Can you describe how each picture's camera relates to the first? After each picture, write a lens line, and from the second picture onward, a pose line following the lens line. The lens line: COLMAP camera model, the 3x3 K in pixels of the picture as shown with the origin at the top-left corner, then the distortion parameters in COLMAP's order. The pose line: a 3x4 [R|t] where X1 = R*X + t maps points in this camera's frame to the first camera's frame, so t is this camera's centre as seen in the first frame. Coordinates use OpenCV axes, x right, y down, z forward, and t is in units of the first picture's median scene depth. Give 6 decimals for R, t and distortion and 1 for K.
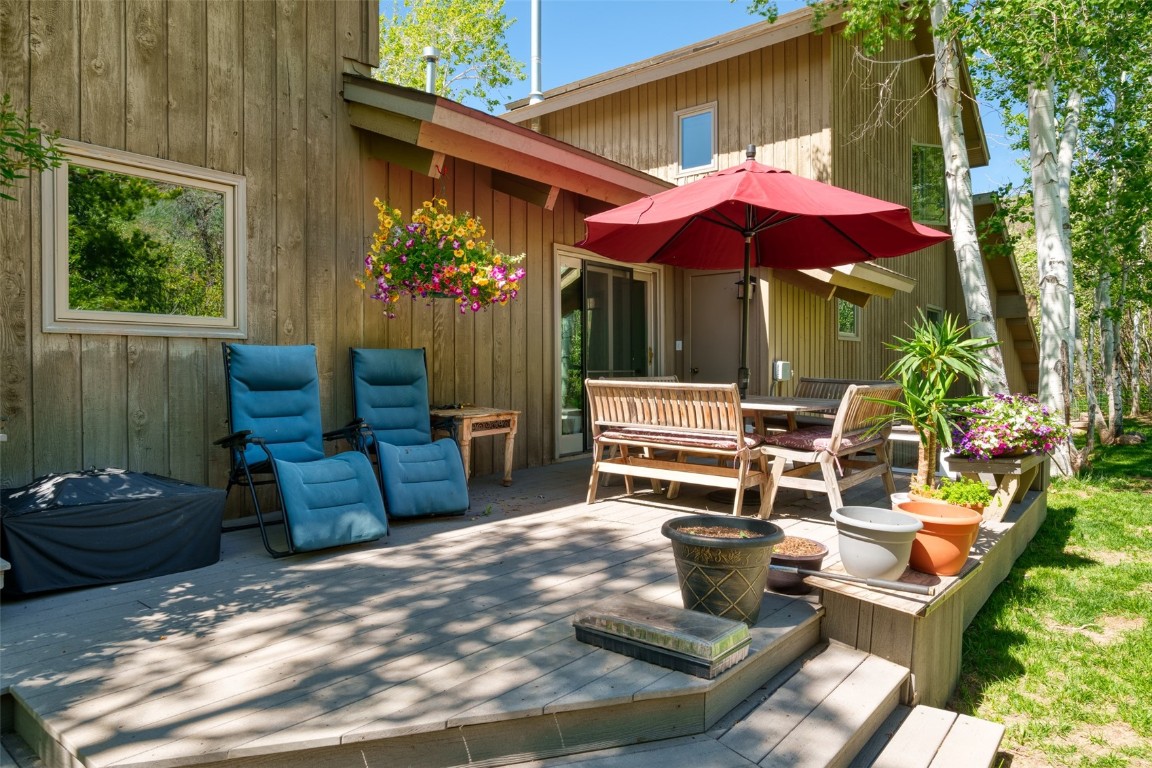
lens RADIAL K [[689.8, 0, 570.0], [0, 689.8, 375.8], [0, 0, 1]] dist [-0.009677, -0.001338]
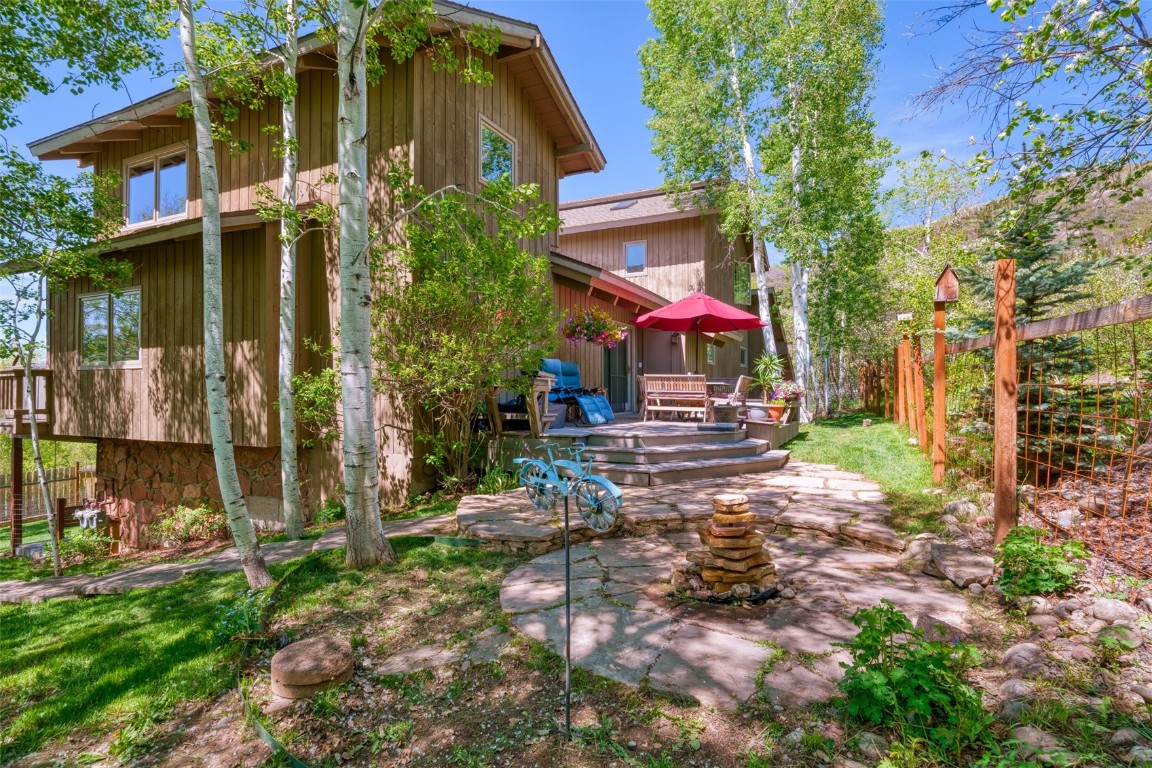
lens RADIAL K [[557.9, 0, 583.4], [0, 557.9, 389.8], [0, 0, 1]] dist [0.000389, 0.000013]
pose [[0.970828, 0.003731, 0.239747, -0.428541], [-0.000987, 0.999933, -0.011565, 0.053186], [-0.239774, 0.010991, 0.970767, -0.609712]]
